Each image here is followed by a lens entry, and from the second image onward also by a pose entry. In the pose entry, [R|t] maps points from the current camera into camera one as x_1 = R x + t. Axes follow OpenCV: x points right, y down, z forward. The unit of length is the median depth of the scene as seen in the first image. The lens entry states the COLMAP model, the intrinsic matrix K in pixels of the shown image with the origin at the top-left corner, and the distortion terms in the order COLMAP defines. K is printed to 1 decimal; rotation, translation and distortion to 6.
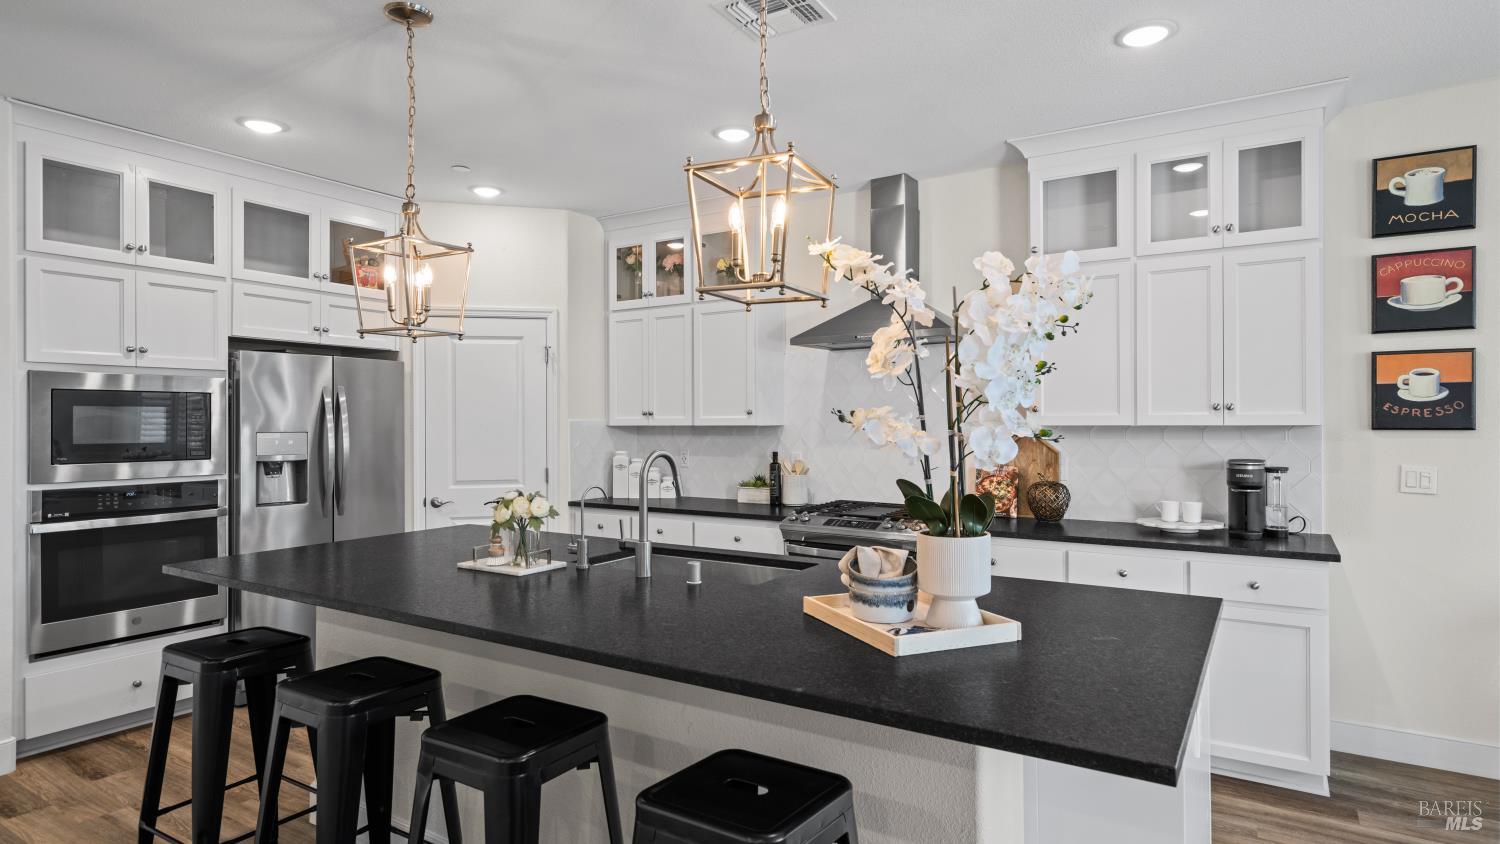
lens RADIAL K [[814.2, 0, 750.0], [0, 814.2, 422.0], [0, 0, 1]] dist [0.004761, 0.000087]
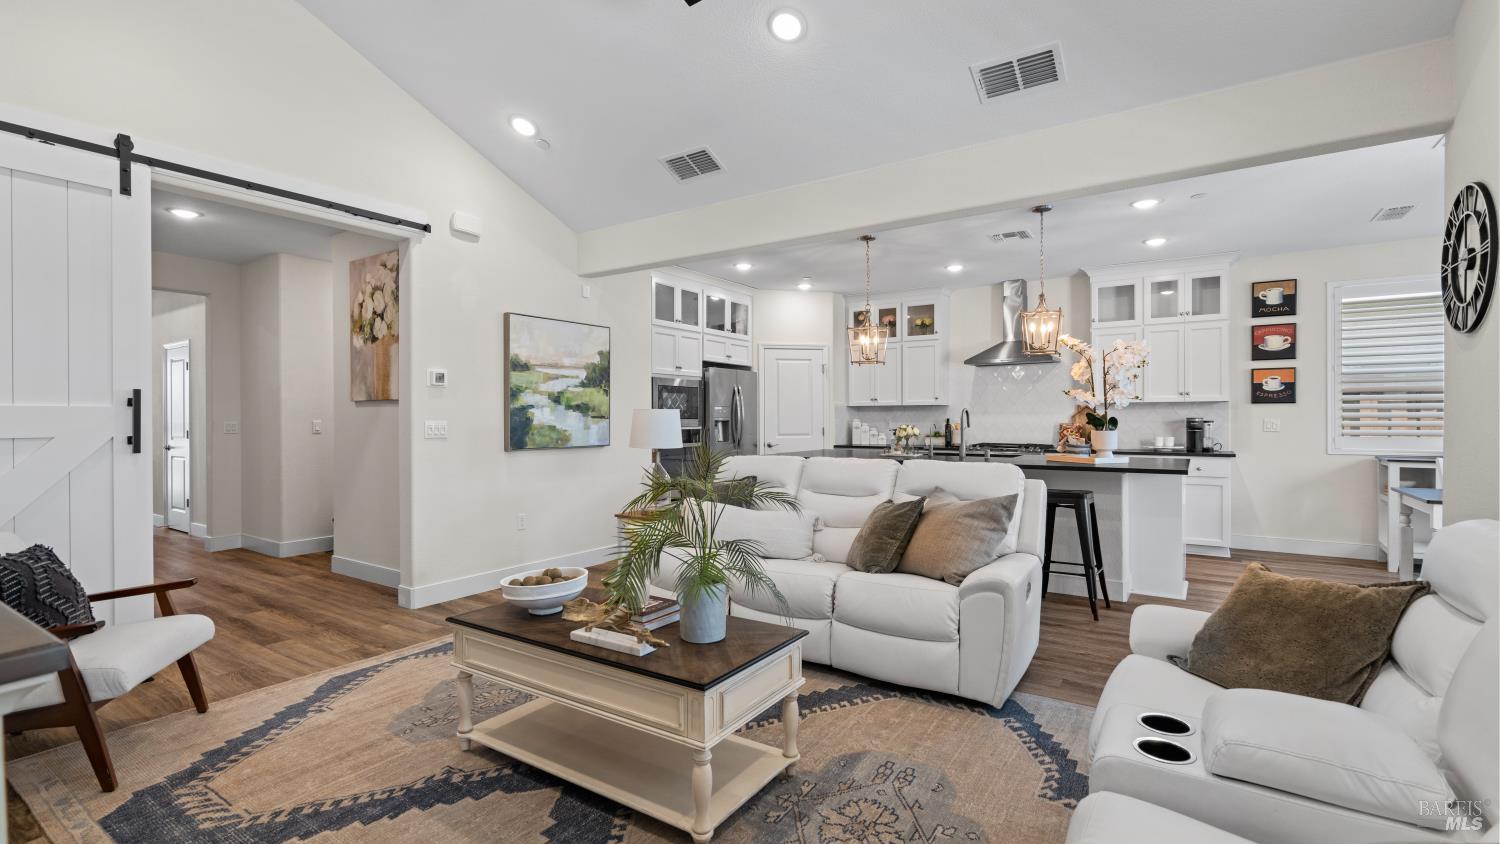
lens RADIAL K [[678.1, 0, 750.0], [0, 678.1, 422.0], [0, 0, 1]] dist [-0.001553, 0.000135]
pose [[0.999842, 0.001045, -0.017759, -0.550598], [-0.000956, 0.999987, 0.005019, 0.049485], [0.017764, -0.005001, 0.999830, -0.837716]]
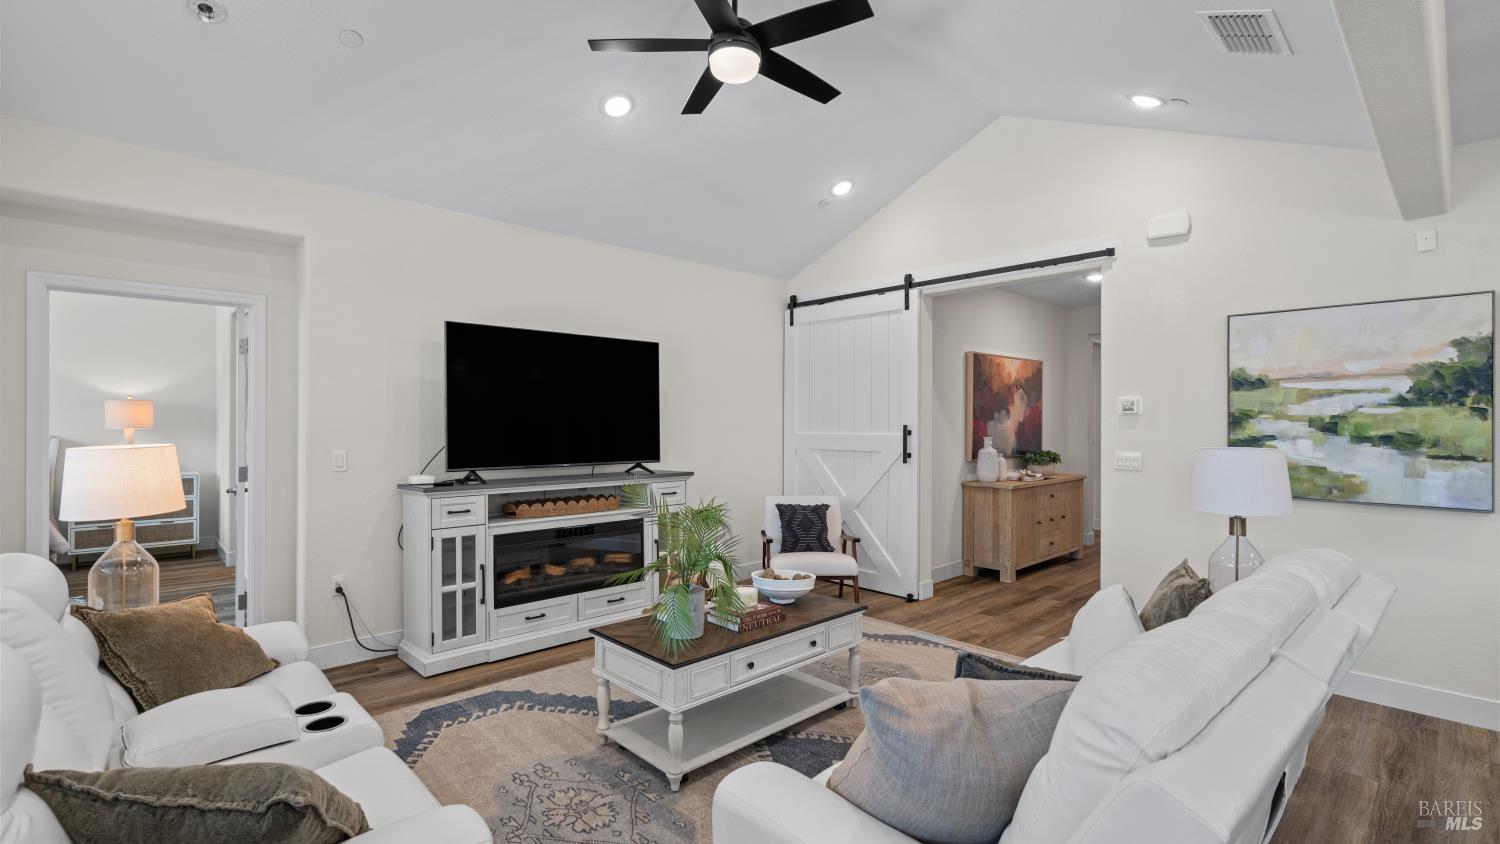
lens RADIAL K [[673.7, 0, 745.2], [0, 673.7, 418.9], [0, 0, 1]] dist [-0.002601, 0.000702]
pose [[-0.249492, -0.000590, -0.968377, 0.151534], [-0.004231, 0.999991, 0.000481, -0.000977], [0.968368, 0.004217, -0.249492, 0.066879]]
